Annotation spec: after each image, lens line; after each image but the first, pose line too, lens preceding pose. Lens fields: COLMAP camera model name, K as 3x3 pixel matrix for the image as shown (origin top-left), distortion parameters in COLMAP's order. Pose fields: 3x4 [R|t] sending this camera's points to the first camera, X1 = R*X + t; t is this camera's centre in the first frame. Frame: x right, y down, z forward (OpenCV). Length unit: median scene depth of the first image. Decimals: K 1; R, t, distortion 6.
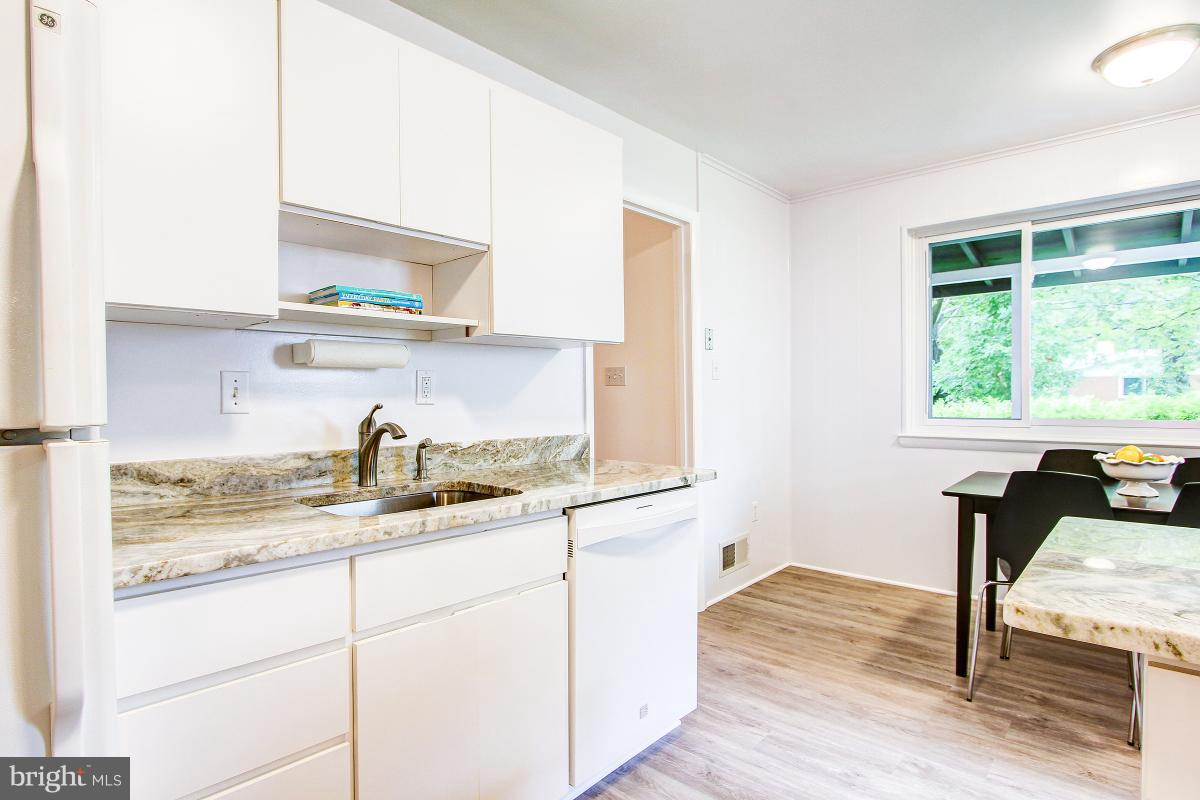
lens RADIAL K [[638.3, 0, 582.7], [0, 638.3, 408.3], [0, 0, 1]] dist [-0.017223, 0.002704]
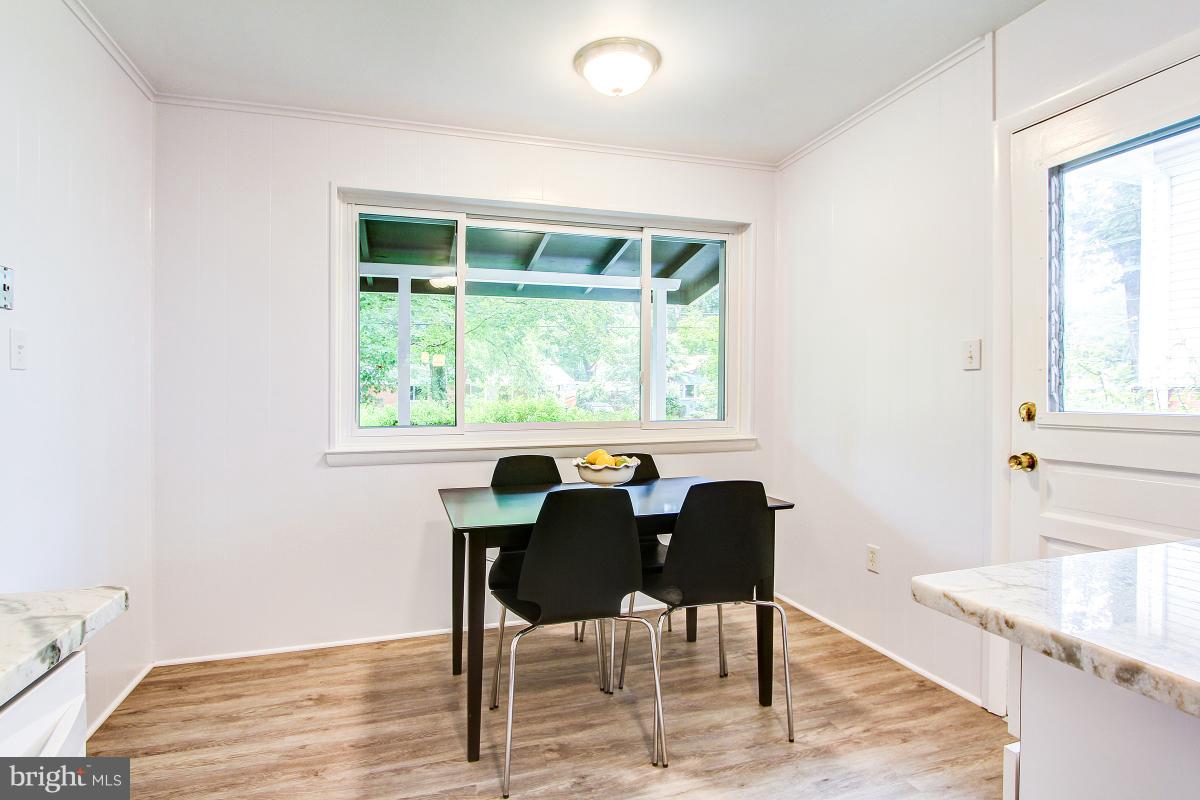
lens RADIAL K [[610.6, 0, 600.0], [0, 610.6, 400.0], [0, 0, 1]] dist [-0.016317, 0.000202]
pose [[0.482431, -0.001165, 0.875933, 0.022604], [0.019771, 0.999759, -0.009559, -0.008926], [-0.875711, 0.021930, 0.482337, 0.517045]]
